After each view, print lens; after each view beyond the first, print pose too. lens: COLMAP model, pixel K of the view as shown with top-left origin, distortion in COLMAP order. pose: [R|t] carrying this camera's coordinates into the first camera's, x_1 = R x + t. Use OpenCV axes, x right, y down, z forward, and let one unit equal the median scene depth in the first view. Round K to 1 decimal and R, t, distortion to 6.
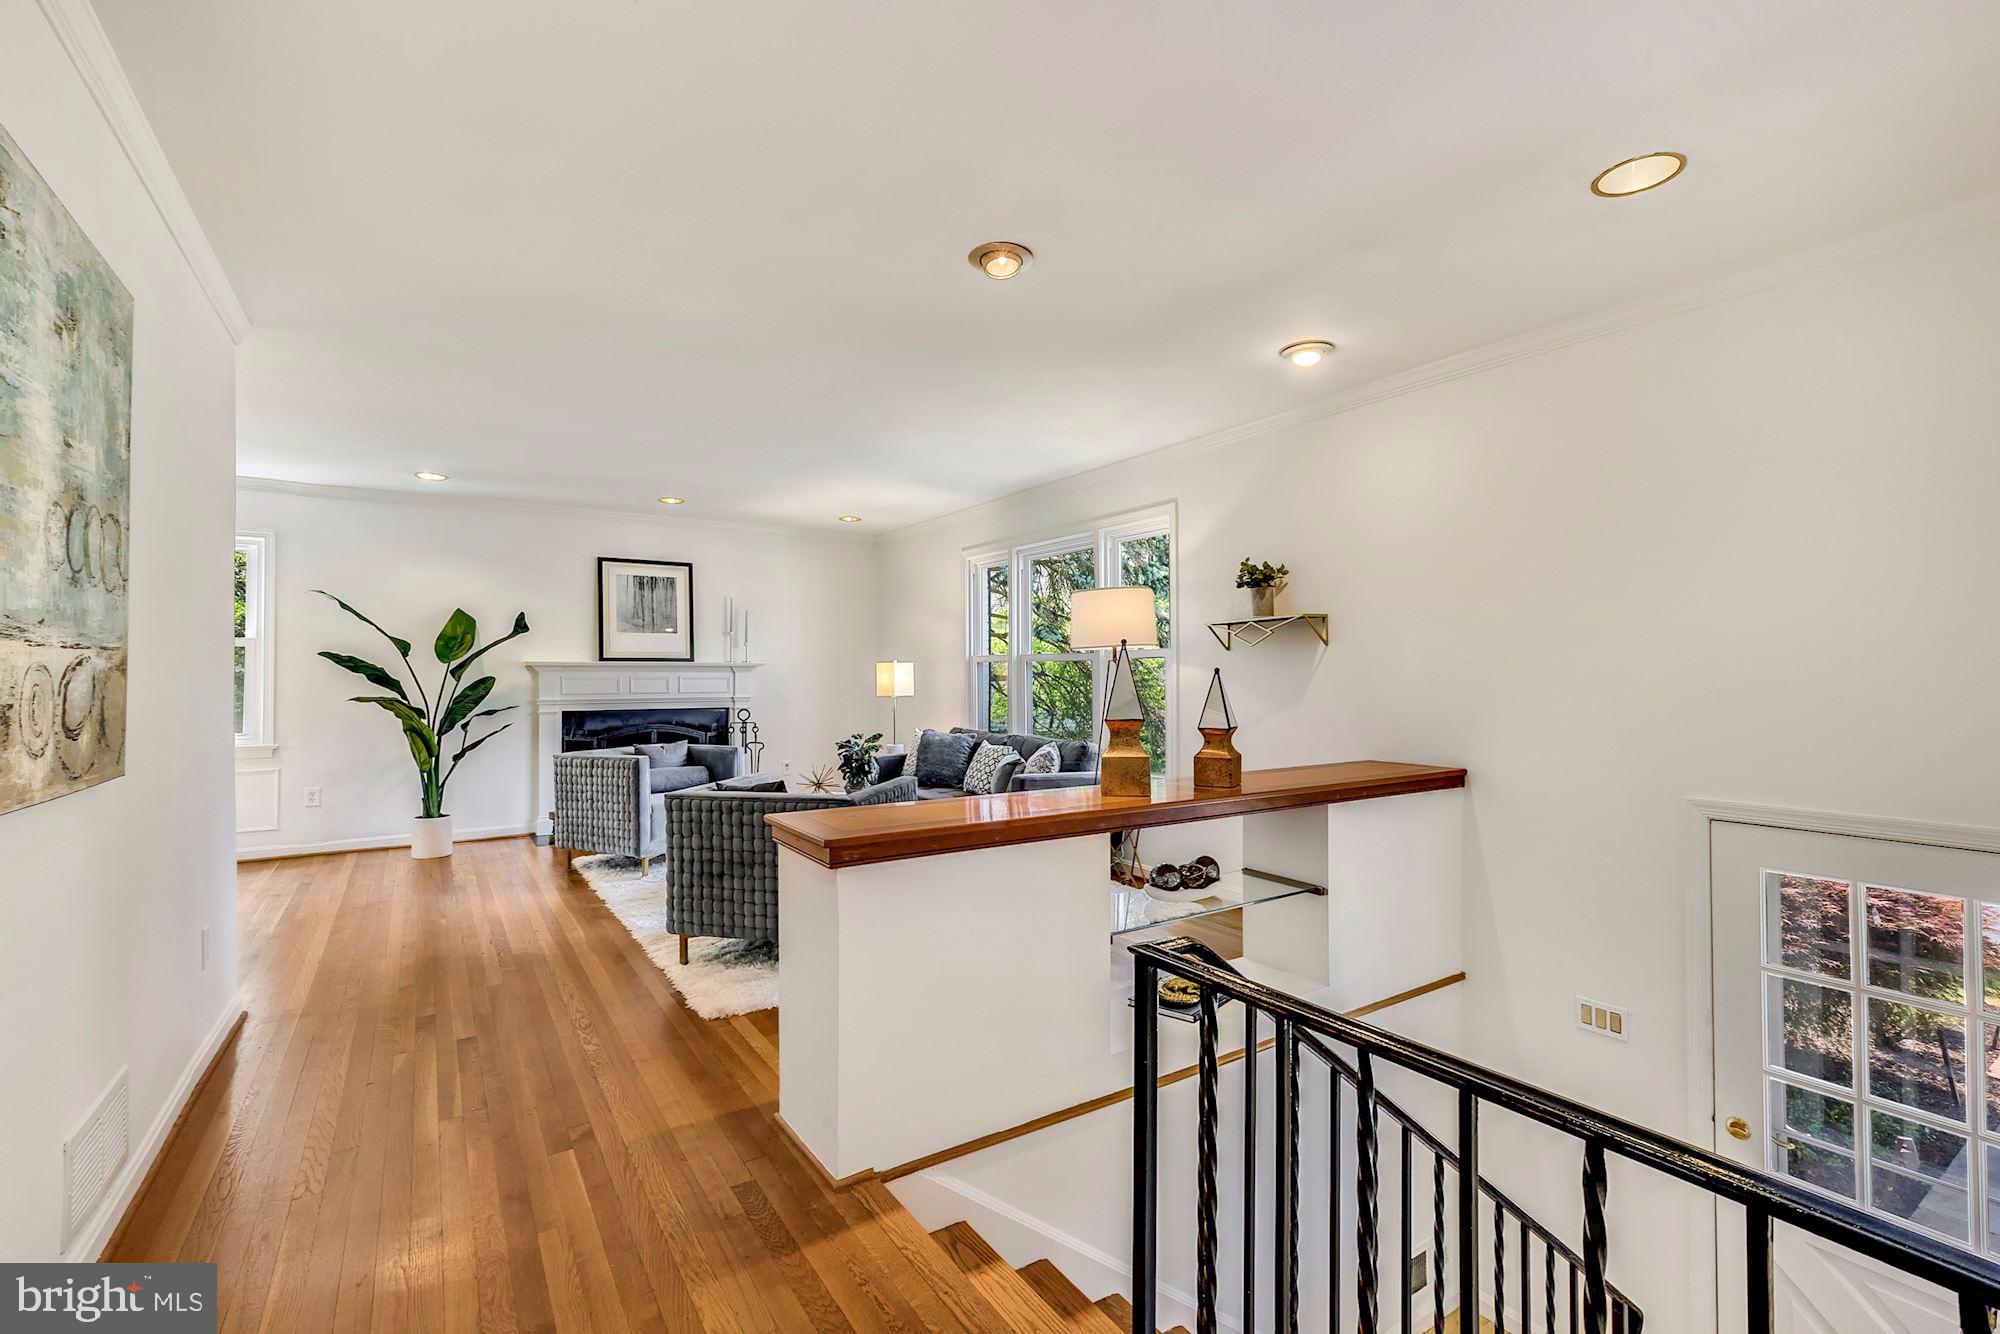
lens RADIAL K [[886.0, 0, 1020.8], [0, 886.0, 658.5], [0, 0, 1]] dist [-0.001999, -0.000972]
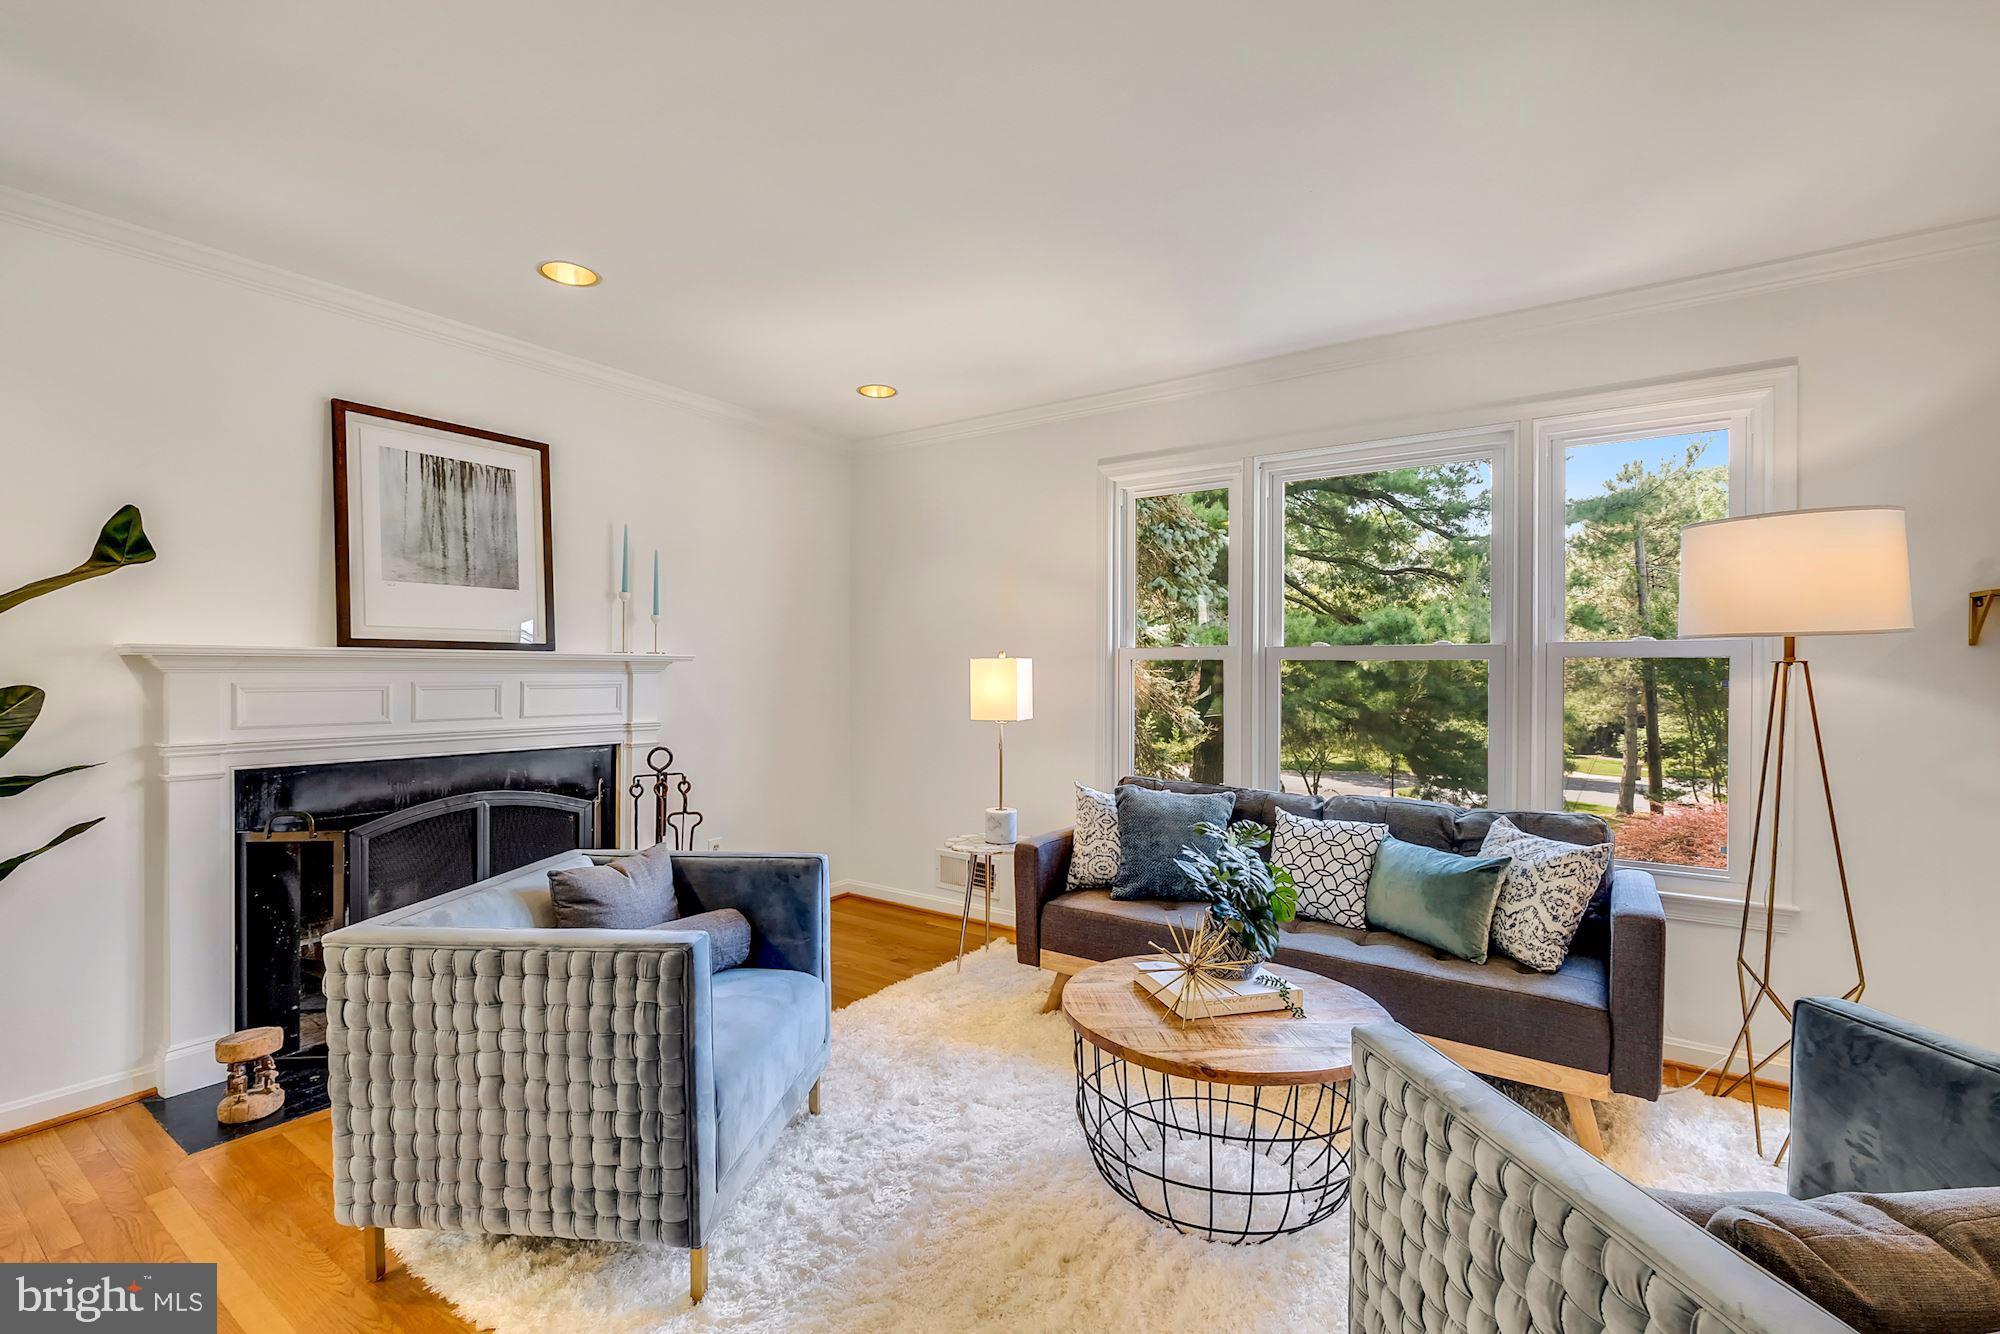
lens RADIAL K [[886.0, 0, 1006.5], [0, 886.0, 675.8], [0, 0, 1]] dist [-0.001999, -0.000972]
pose [[0.932848, 0.006344, 0.360215, -0.327067], [-0.013731, 0.999745, 0.017951, 0.004937], [-0.360009, -0.021692, 0.932696, 0.487654]]
